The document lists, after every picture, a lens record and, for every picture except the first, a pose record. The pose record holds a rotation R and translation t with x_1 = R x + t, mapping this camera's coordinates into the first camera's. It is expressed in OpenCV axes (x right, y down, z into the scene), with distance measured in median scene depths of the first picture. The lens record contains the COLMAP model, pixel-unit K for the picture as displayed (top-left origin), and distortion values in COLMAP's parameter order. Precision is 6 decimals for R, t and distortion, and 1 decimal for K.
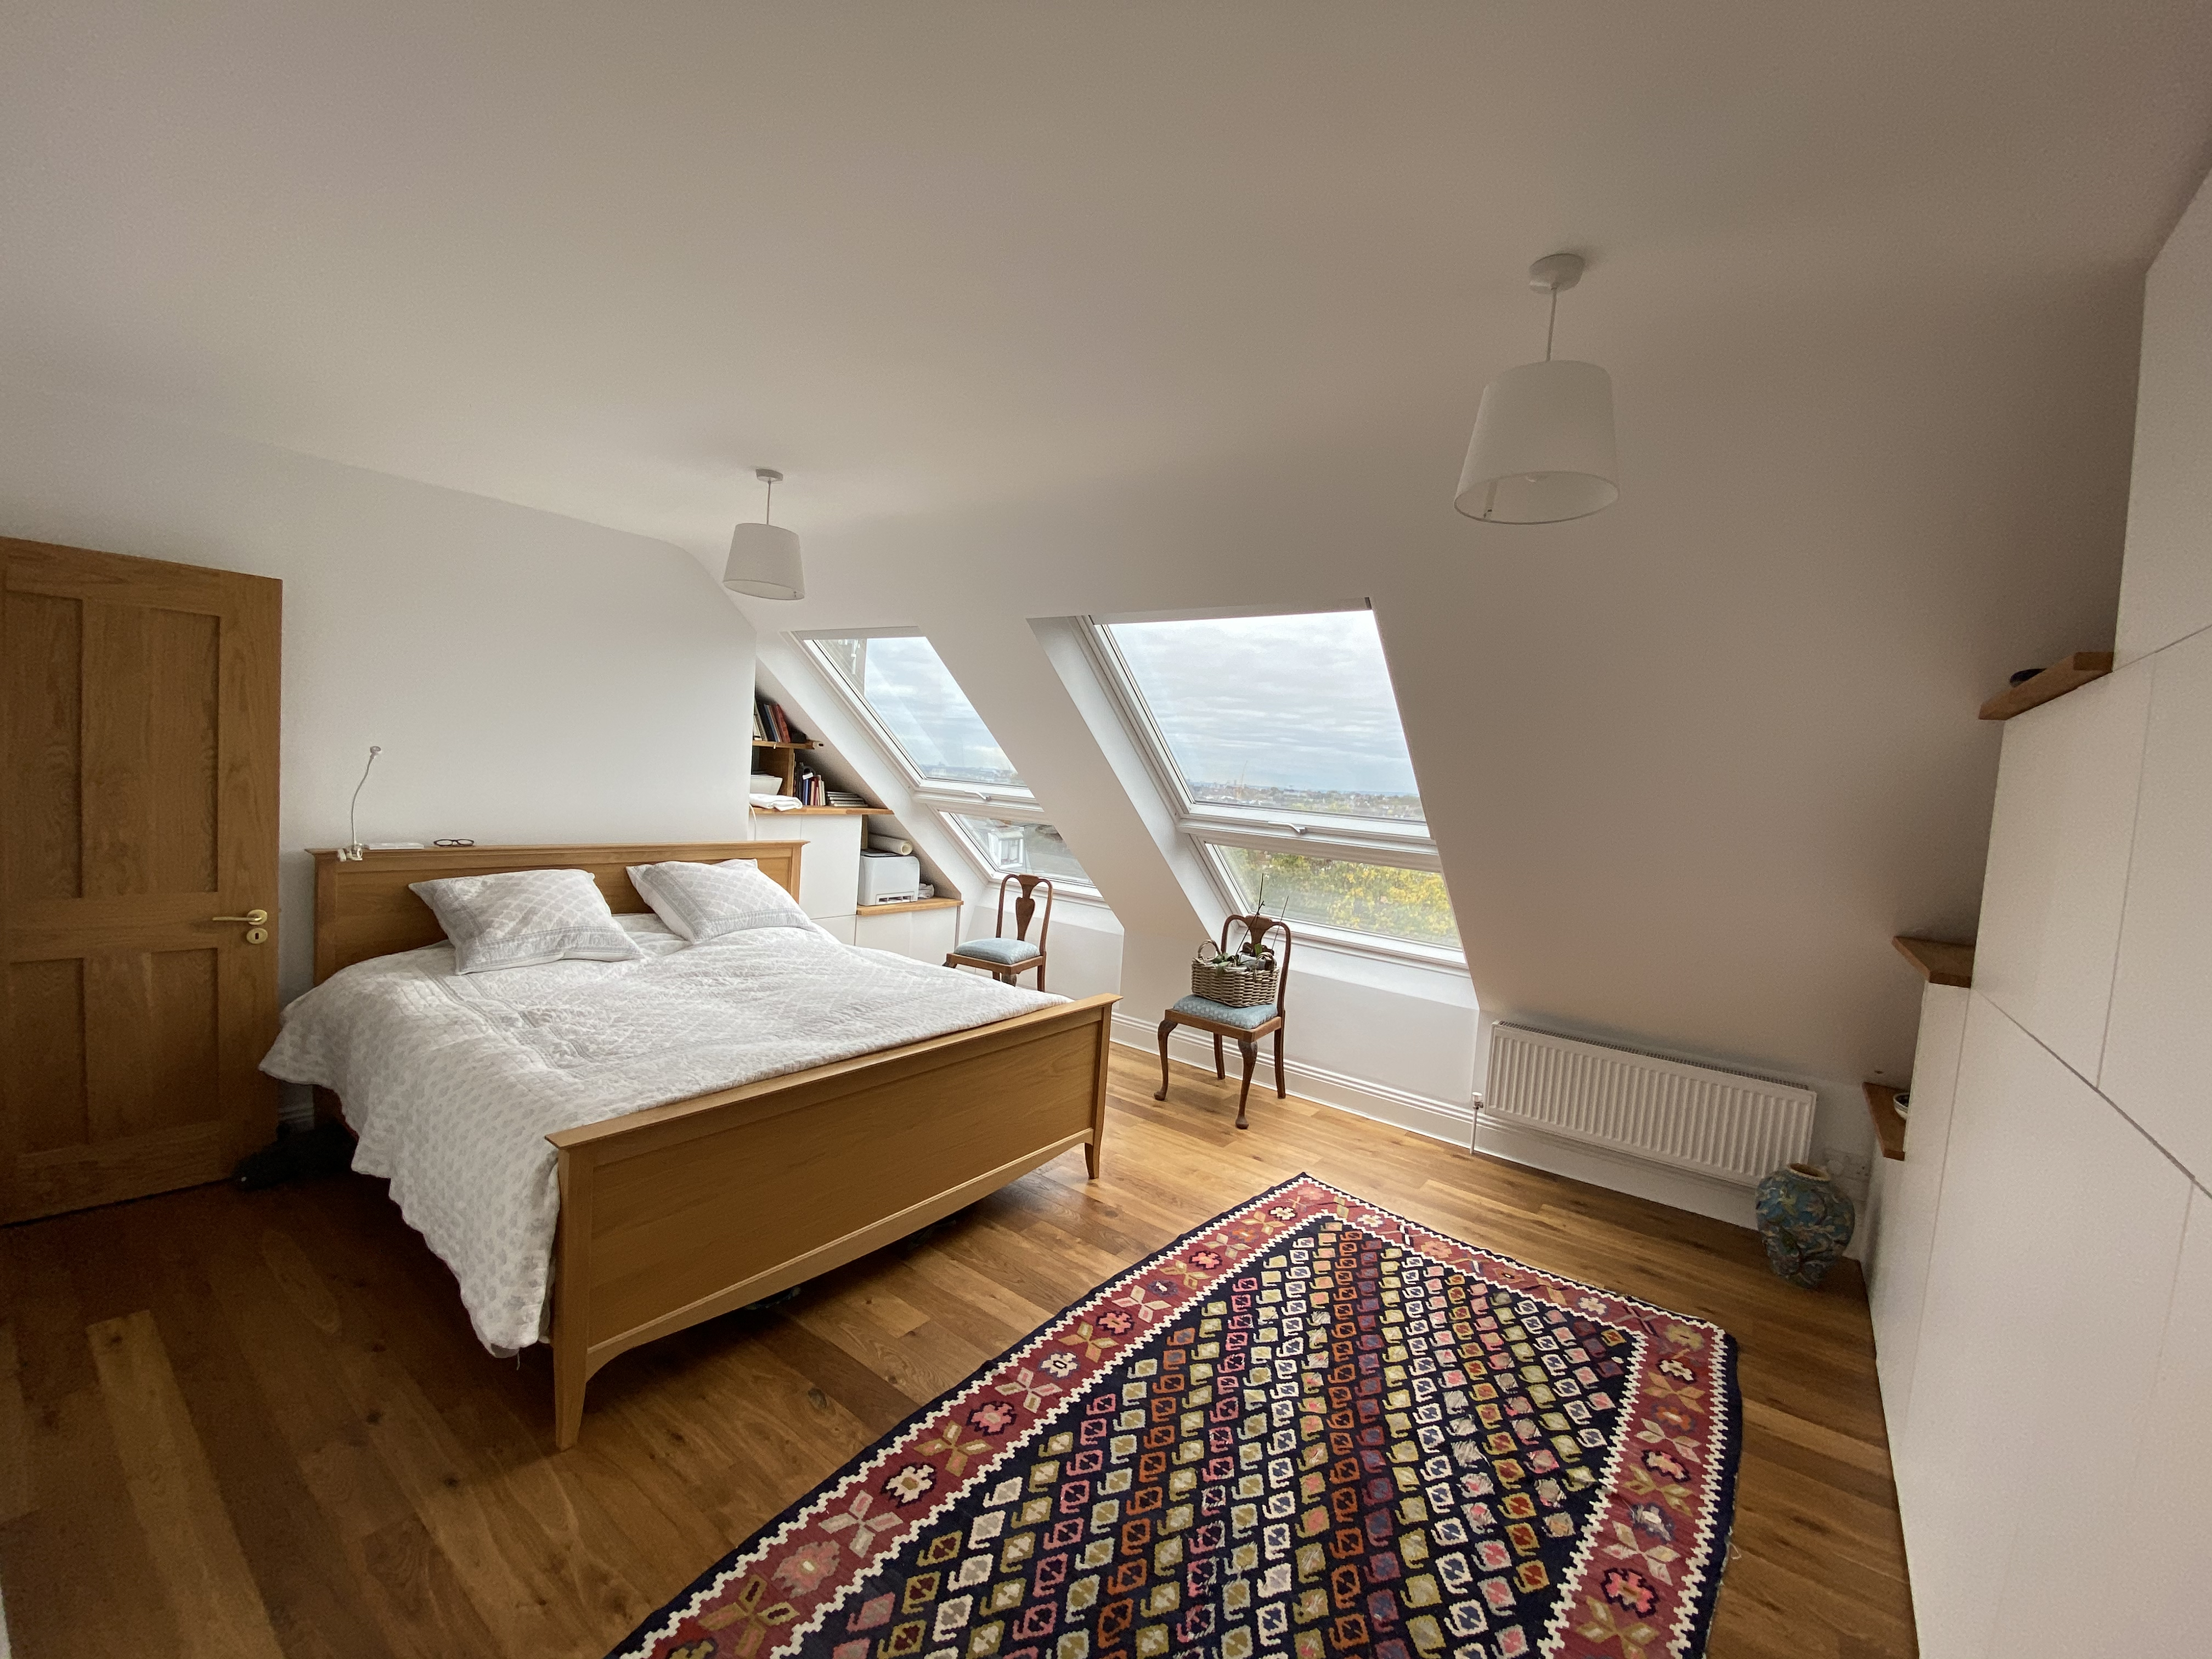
lens RADIAL K [[891.5, 0, 1111.4], [0, 891.5, 836.4], [0, 0, 1]] dist [-0.000741, -0.011882]
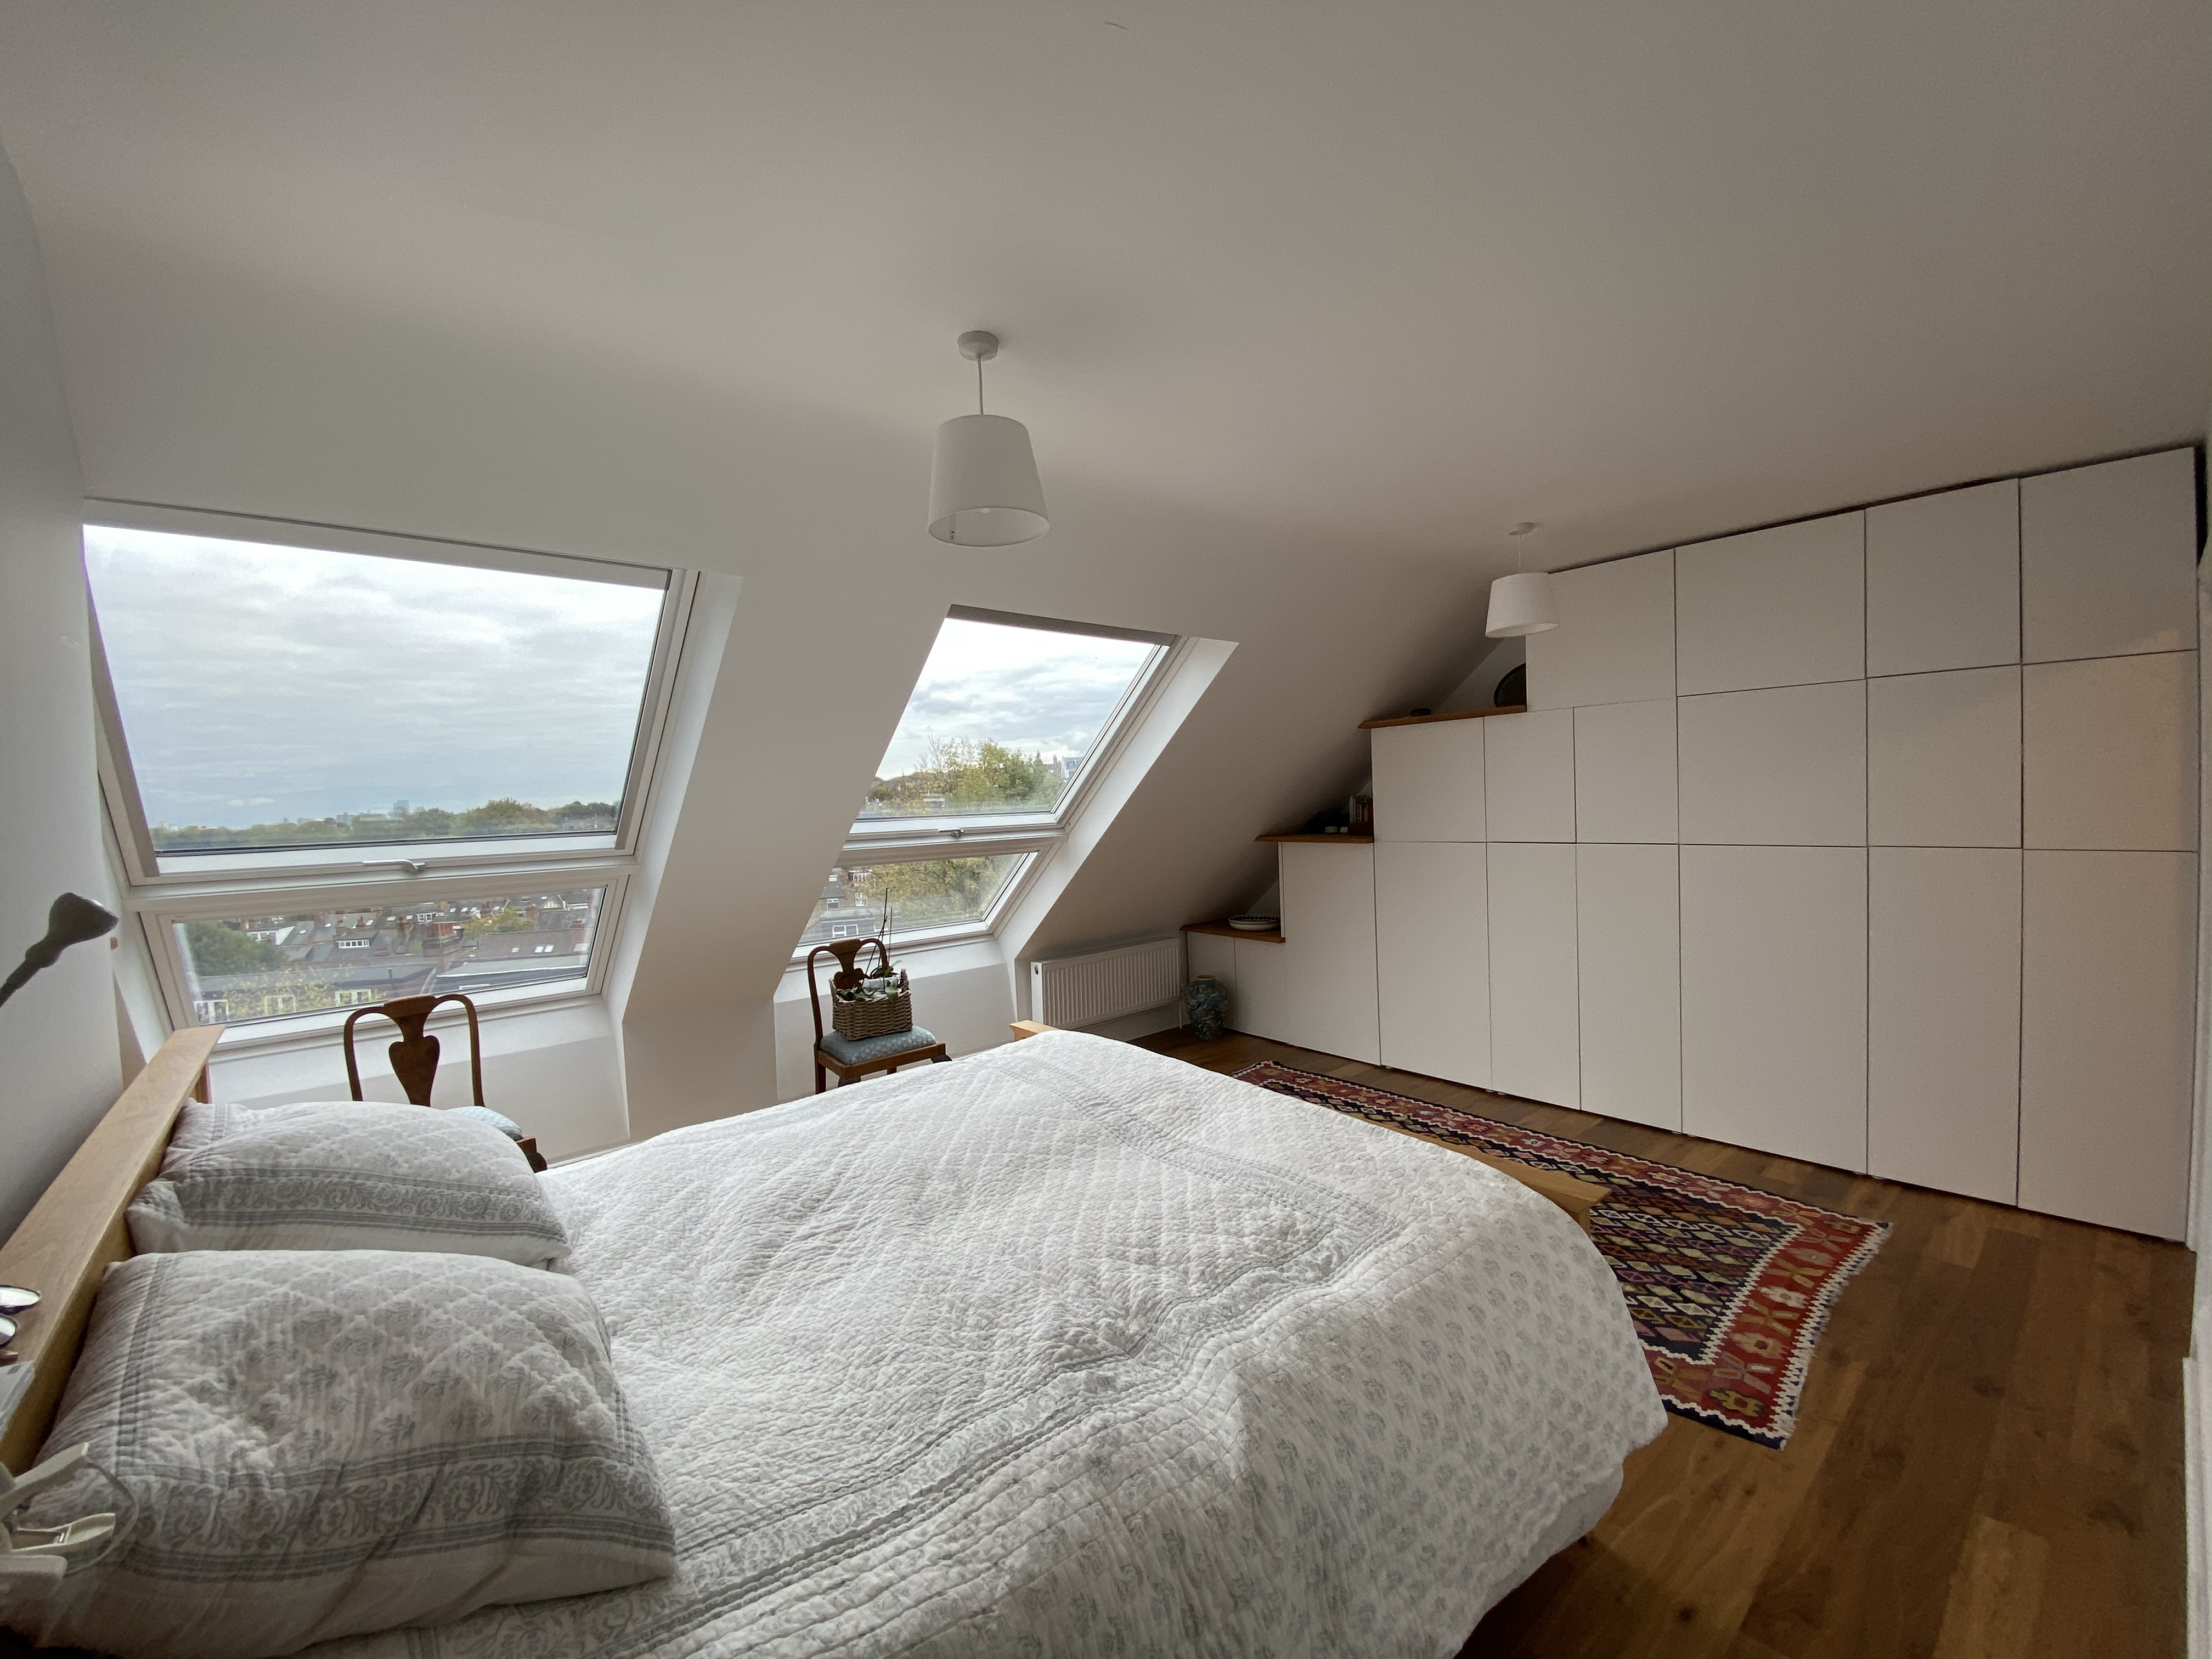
lens RADIAL K [[911.9, 0, 1122.6], [0, 911.9, 824.5], [0, 0, 1]] dist [0.031674, -0.025610]
pose [[0.188348, -0.116009, 0.975227, -0.944746], [0.116114, 0.988665, 0.095182, -0.115548], [-0.975214, 0.095310, 0.199683, 0.720502]]
